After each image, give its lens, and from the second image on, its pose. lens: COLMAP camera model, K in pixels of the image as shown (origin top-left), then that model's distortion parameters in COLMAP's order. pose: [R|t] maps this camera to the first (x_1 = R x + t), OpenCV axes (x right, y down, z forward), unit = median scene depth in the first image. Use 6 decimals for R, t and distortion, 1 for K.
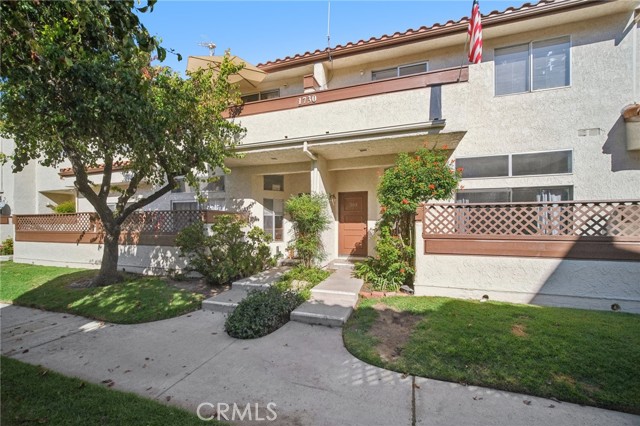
lens RADIAL K [[257.9, 0, 319.8], [0, 257.9, 225.5], [0, 0, 1]] dist [0.000118, 0.000025]
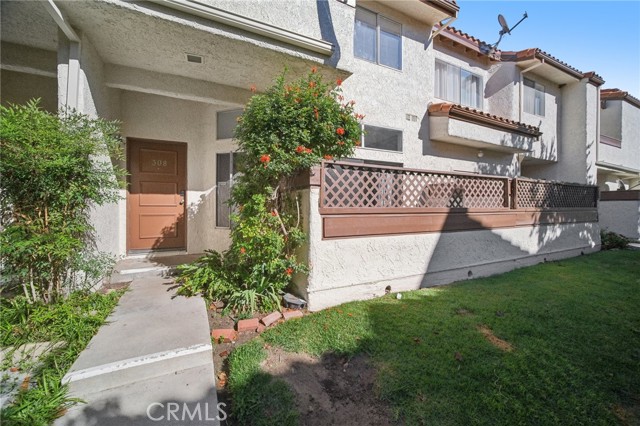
lens RADIAL K [[256.7, 0, 320.0], [0, 256.7, 206.7], [0, 0, 1]] dist [-0.001887, -0.000387]
pose [[0.707776, 0.000598, 0.706436, -0.035182], [-0.000583, 1.000000, -0.000262, 0.029937], [-0.706436, -0.000226, 0.707776, 0.534437]]
